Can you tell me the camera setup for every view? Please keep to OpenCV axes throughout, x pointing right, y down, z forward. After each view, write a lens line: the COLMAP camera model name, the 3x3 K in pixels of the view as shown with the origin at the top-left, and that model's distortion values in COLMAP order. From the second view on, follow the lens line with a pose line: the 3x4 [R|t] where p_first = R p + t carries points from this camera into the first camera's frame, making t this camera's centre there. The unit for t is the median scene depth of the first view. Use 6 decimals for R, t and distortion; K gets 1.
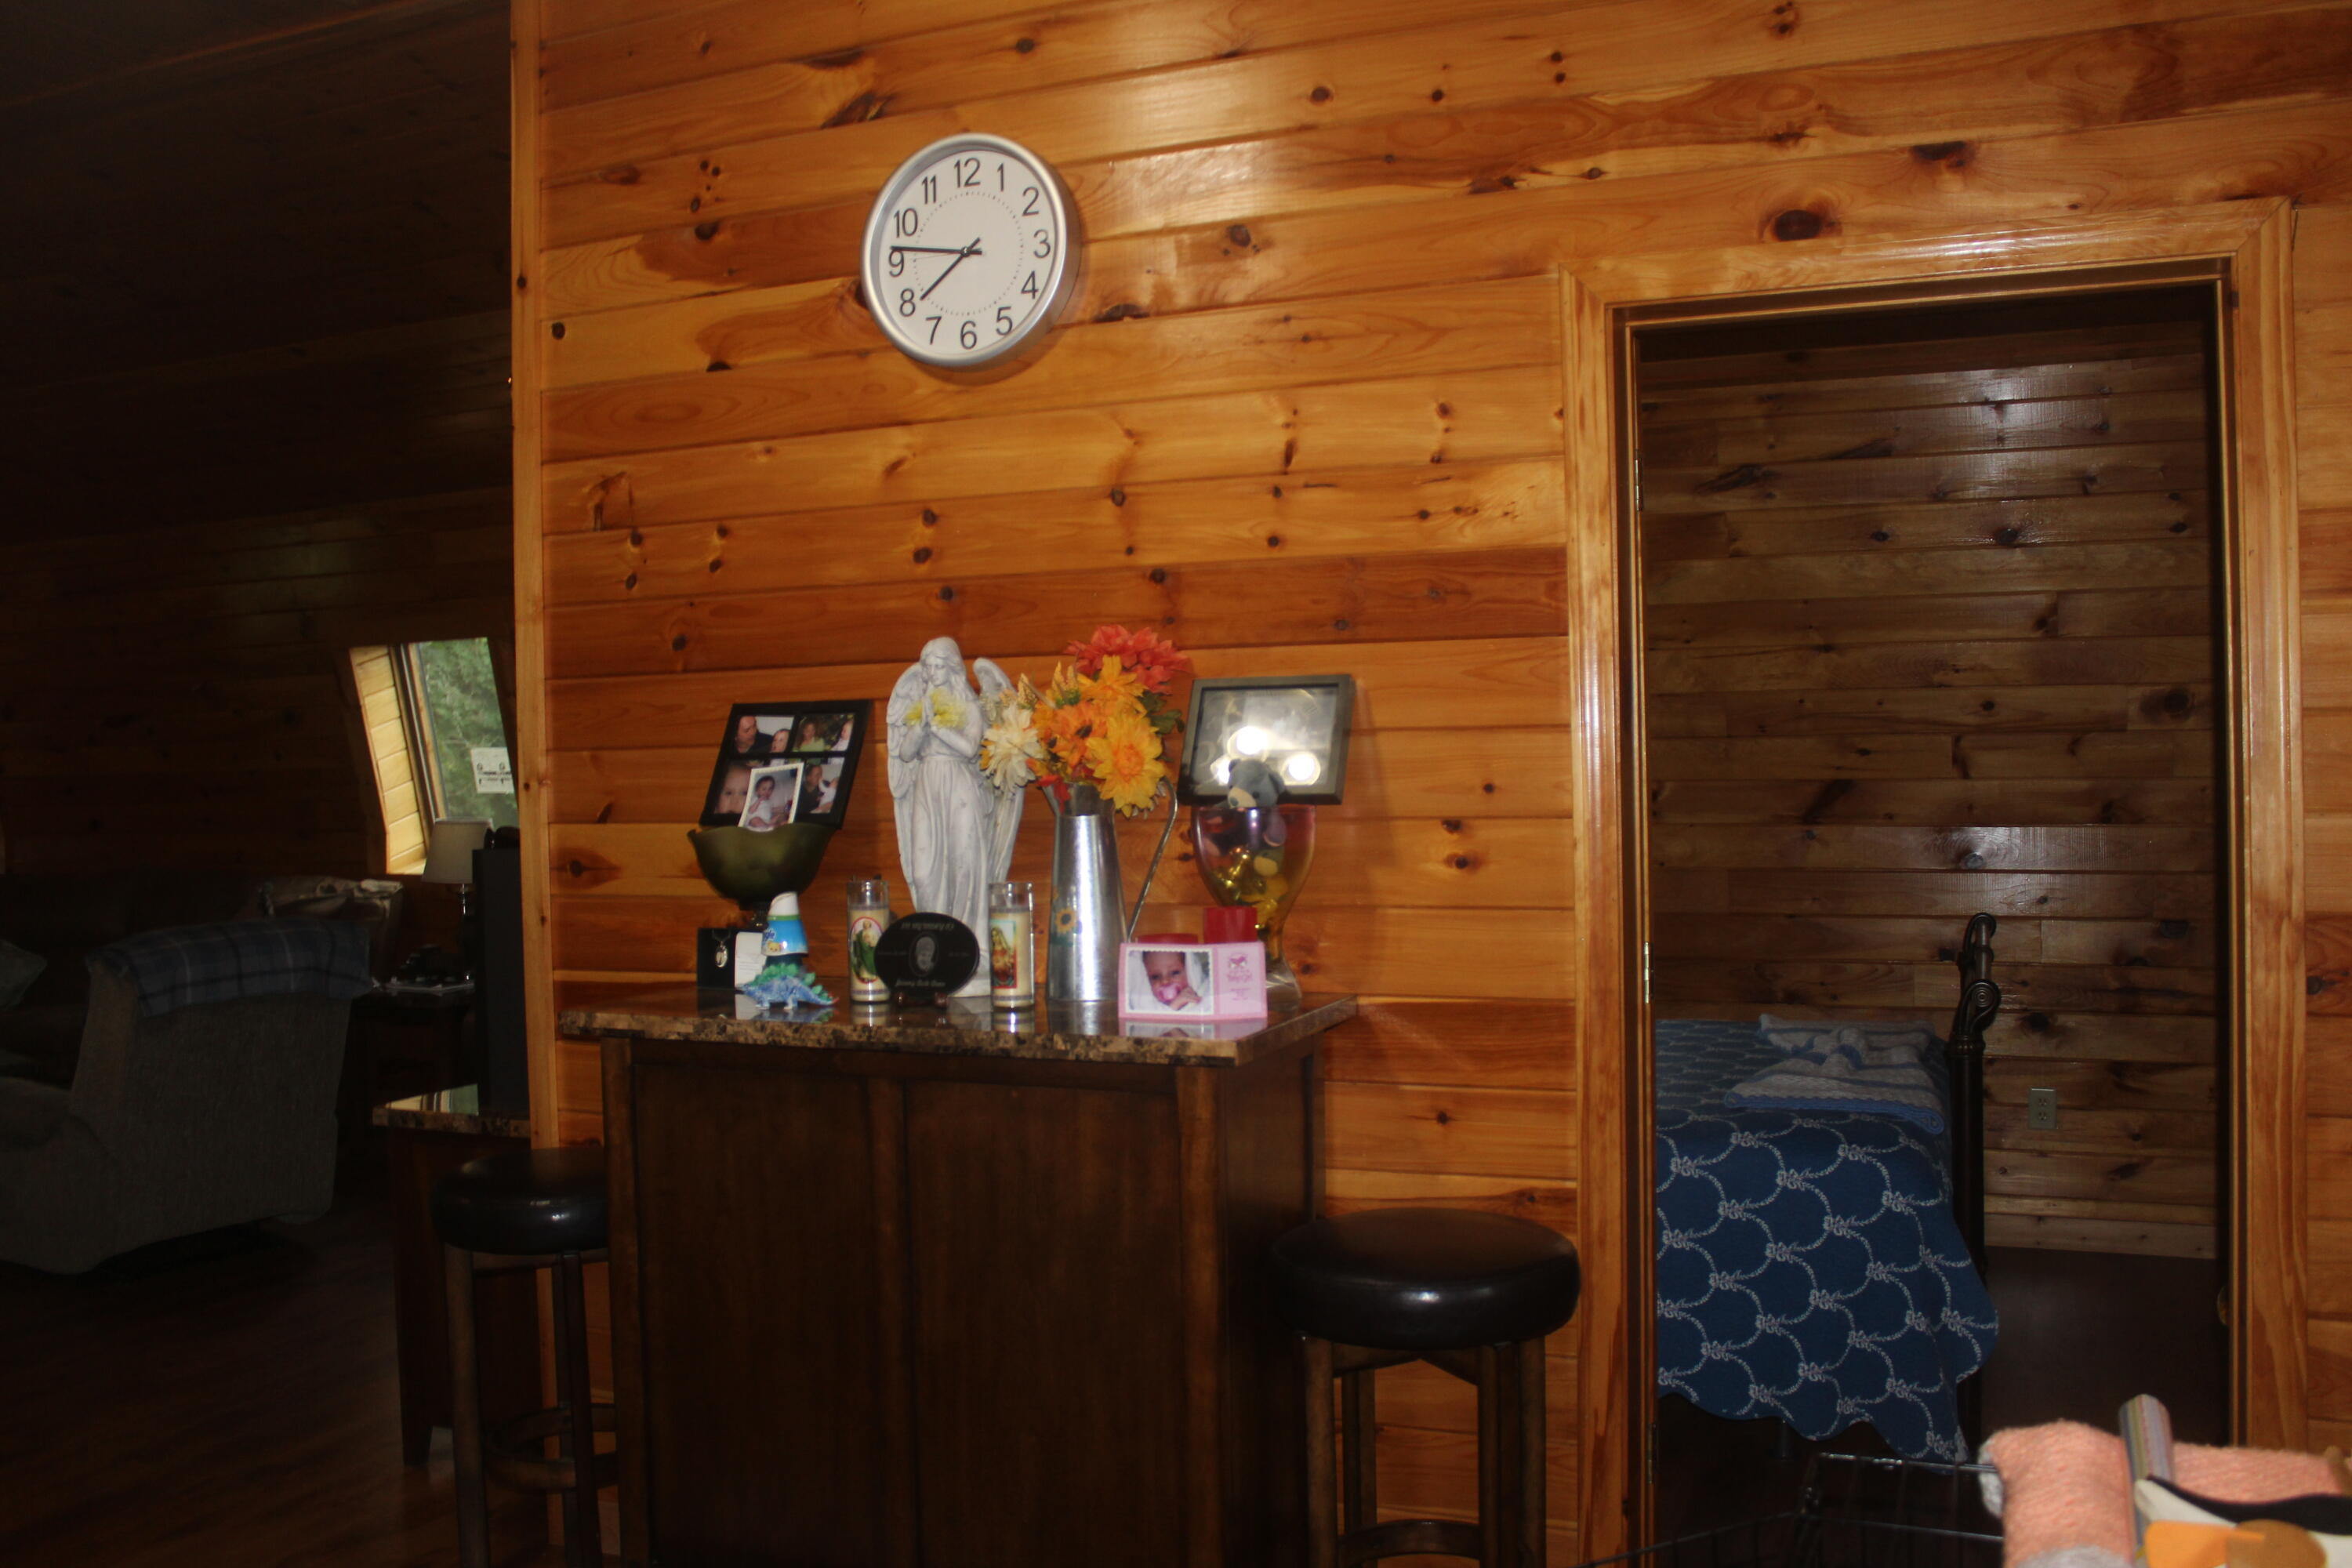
lens RADIAL K [[1977.9, 0, 1196.6], [0, 1977.9, 757.2], [0, 0, 1]] dist [-0.162546, 0.152645]
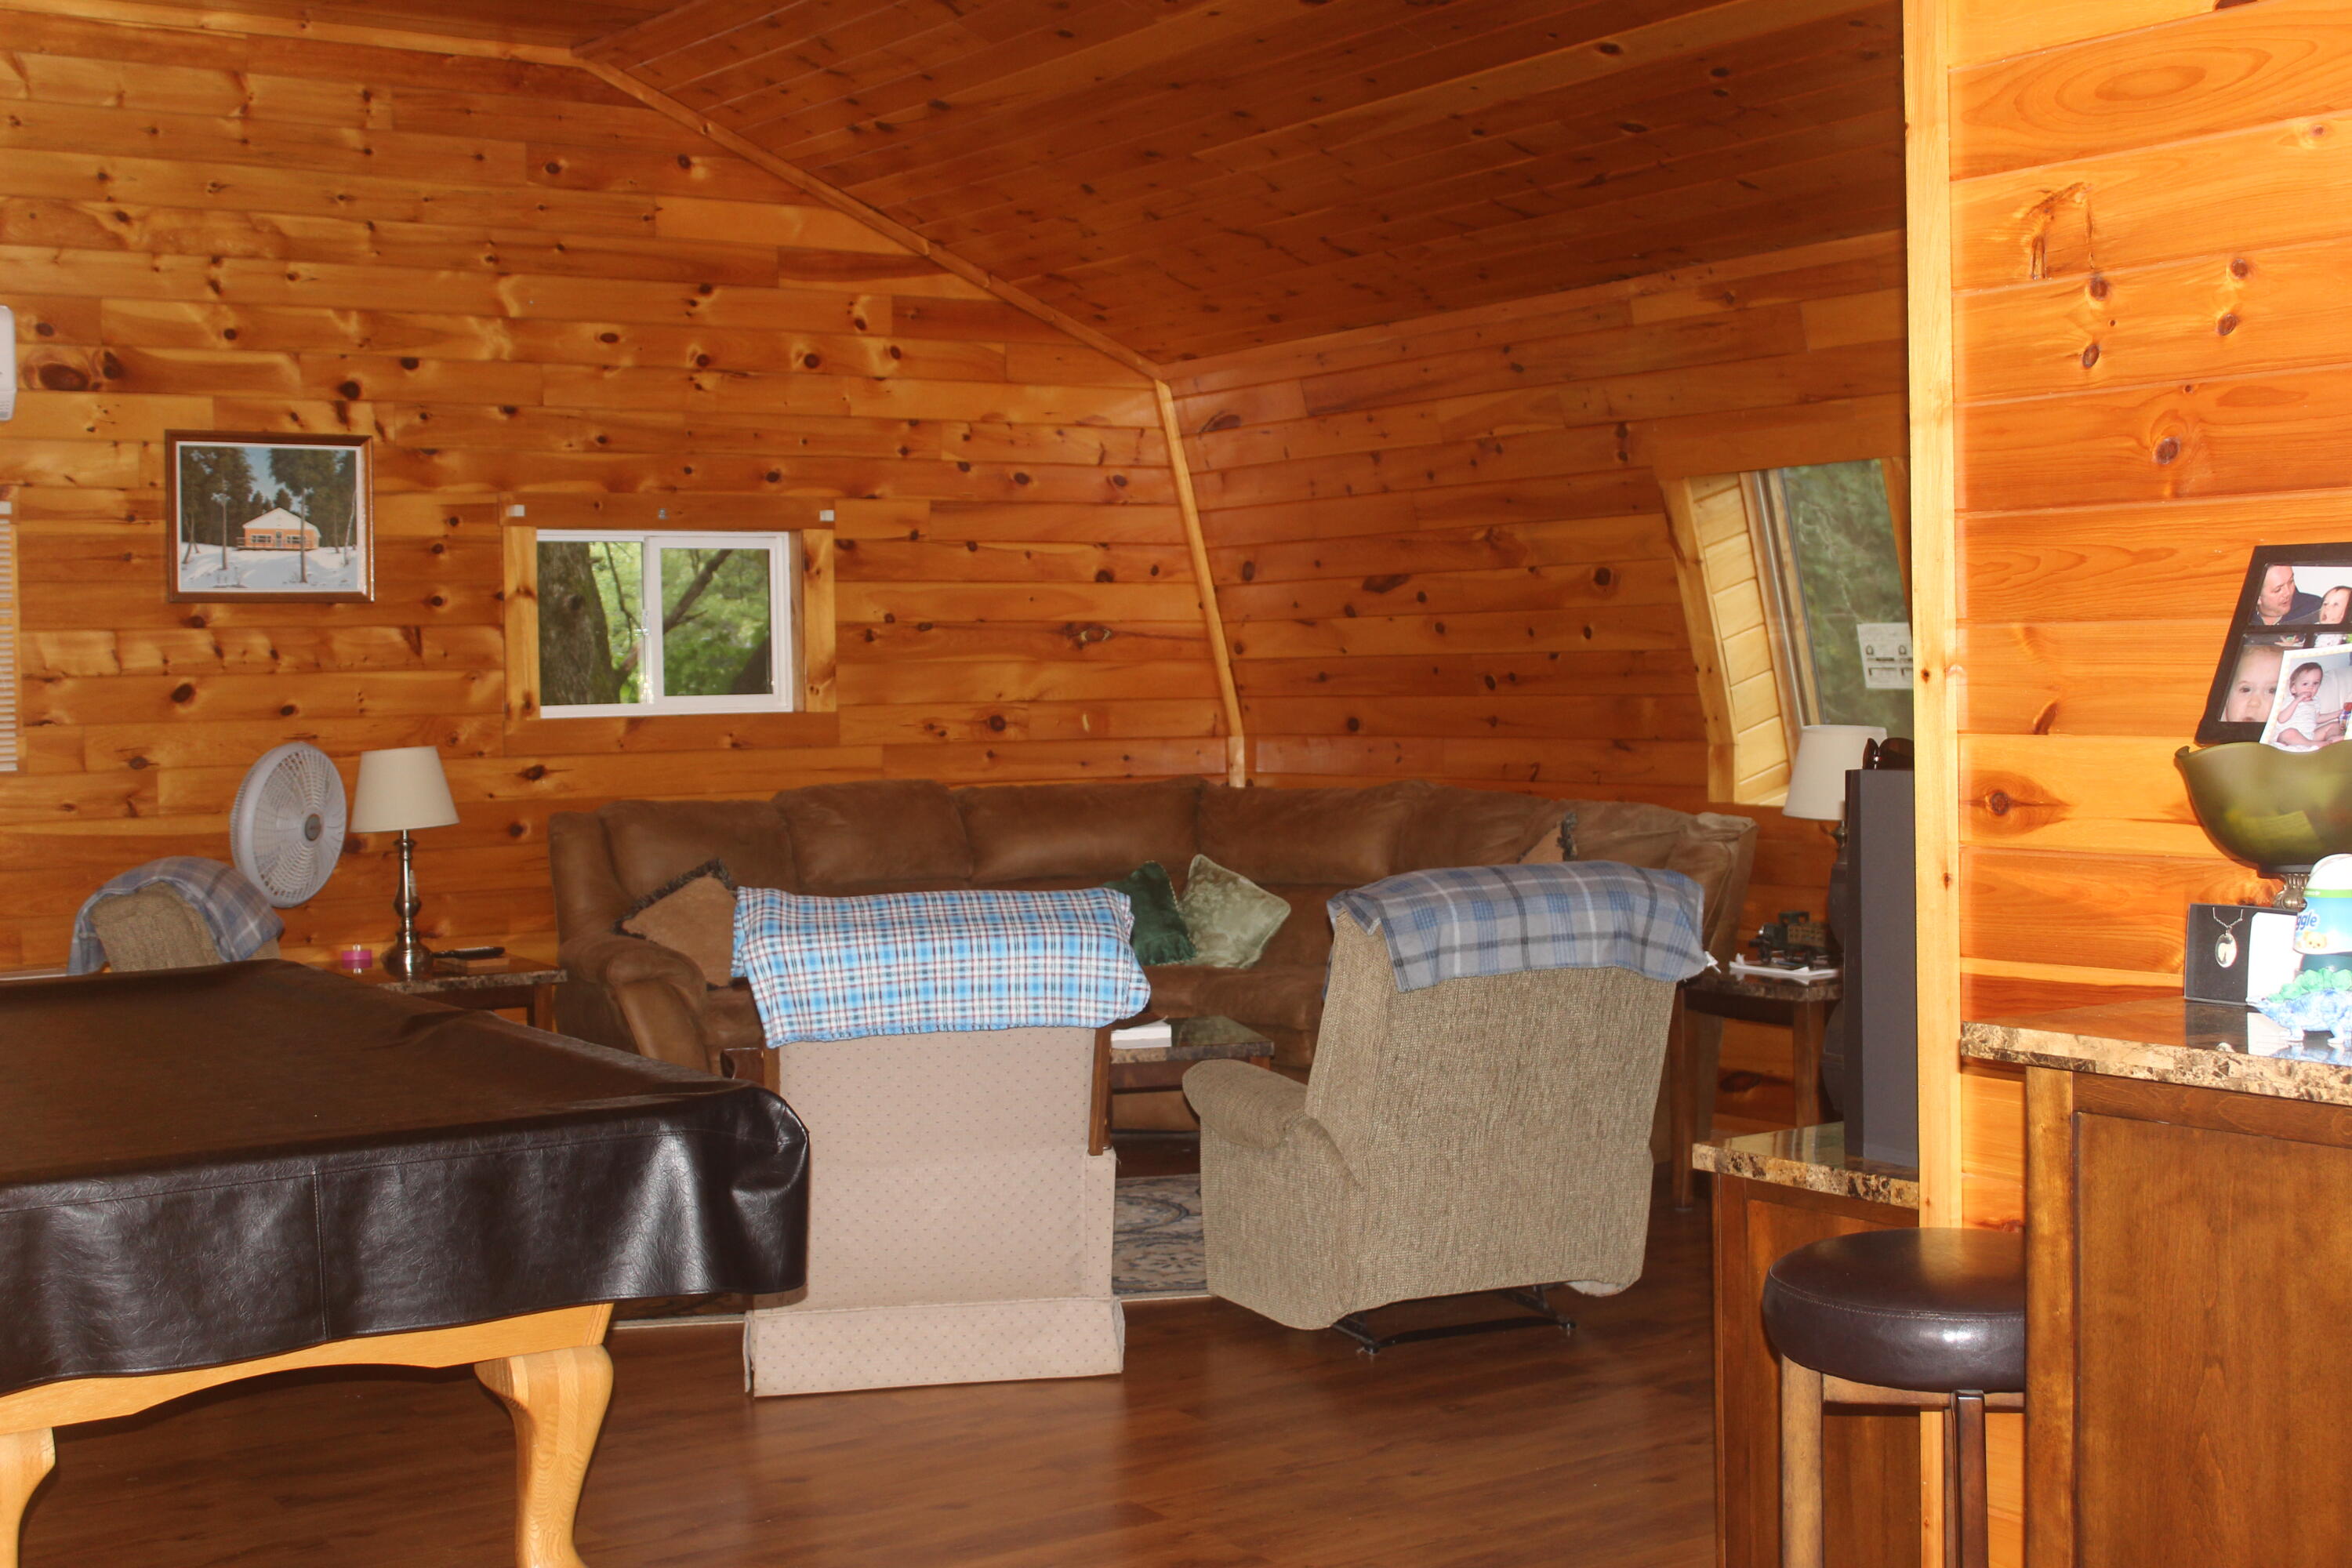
lens RADIAL K [[2950.9, 0, 1181.3], [0, 2950.9, 750.1], [0, 0, 1]] dist [-0.080363, 0.110776]
pose [[0.832512, 0.025478, -0.553420, -0.004882], [-0.004537, 0.999222, 0.039177, 0.002439], [0.553988, -0.030104, 0.831980, 0.036679]]
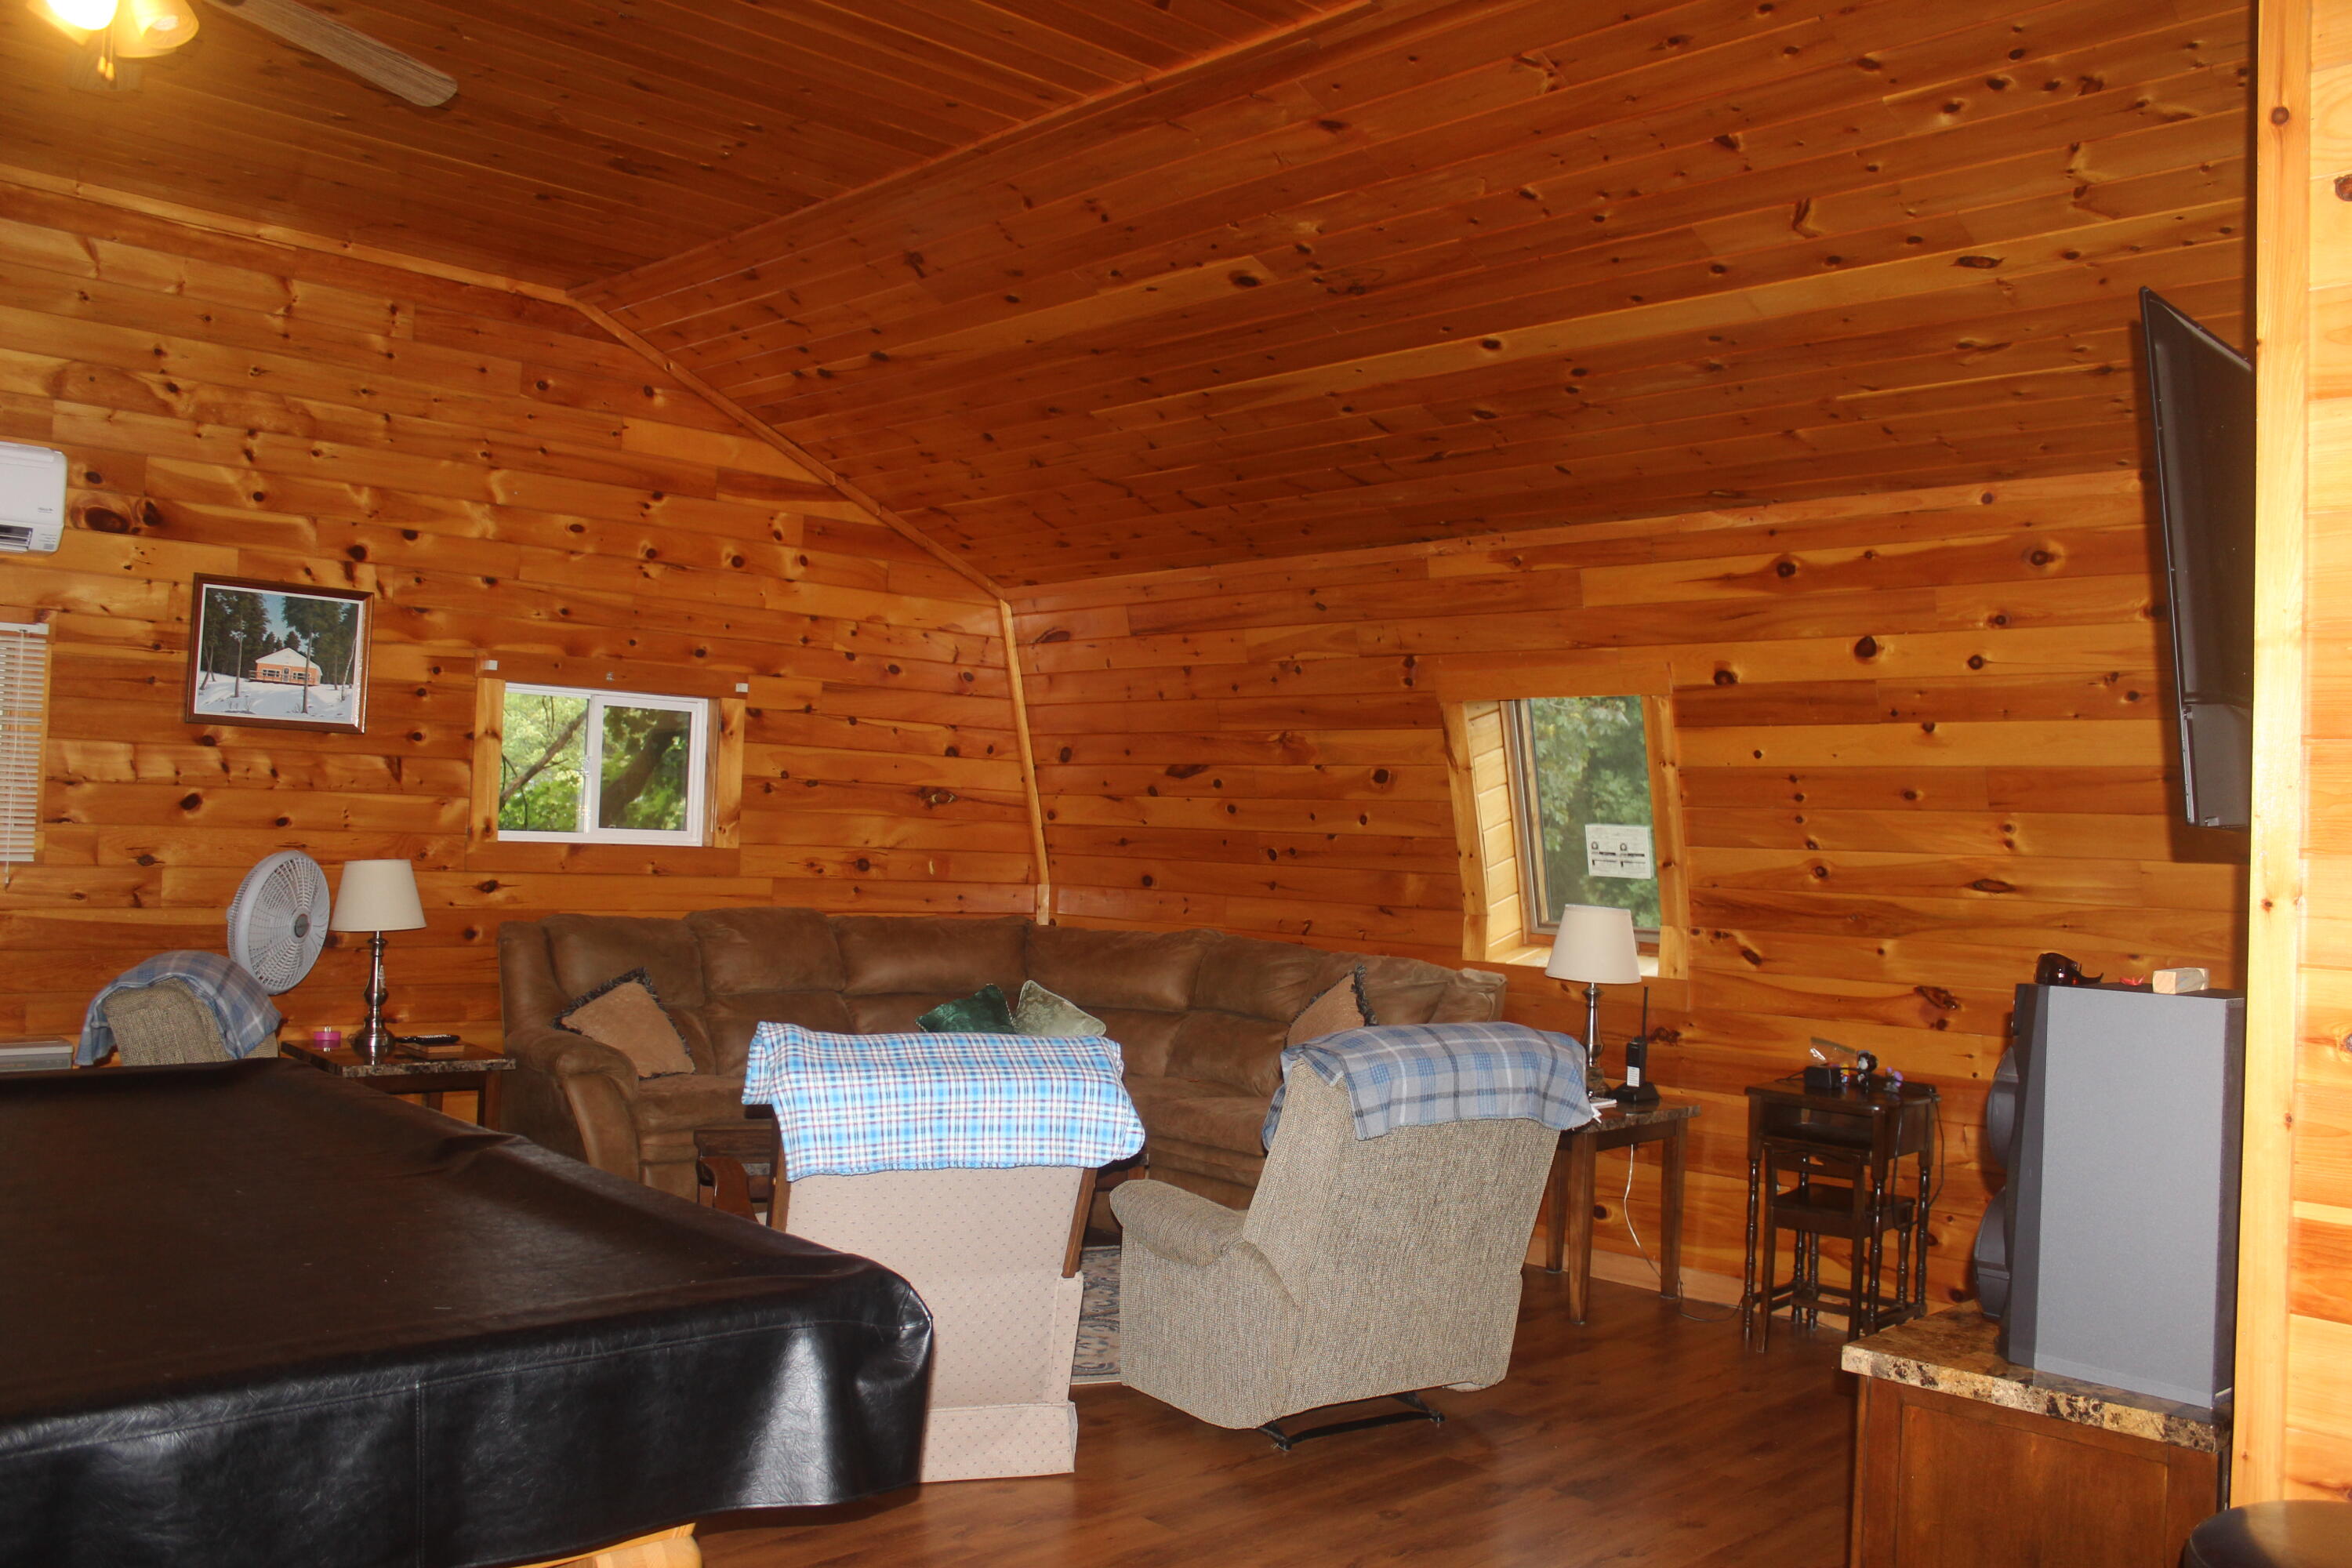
lens RADIAL K [[1977.9, 0, 1196.6], [0, 1977.9, 757.2], [0, 0, 1]] dist [-0.162546, 0.152645]
pose [[0.916324, 0.044715, -0.397933, -0.447503], [-0.061987, 0.997607, -0.030640, 0.008589], [0.395611, 0.052743, 0.916902, 0.311898]]
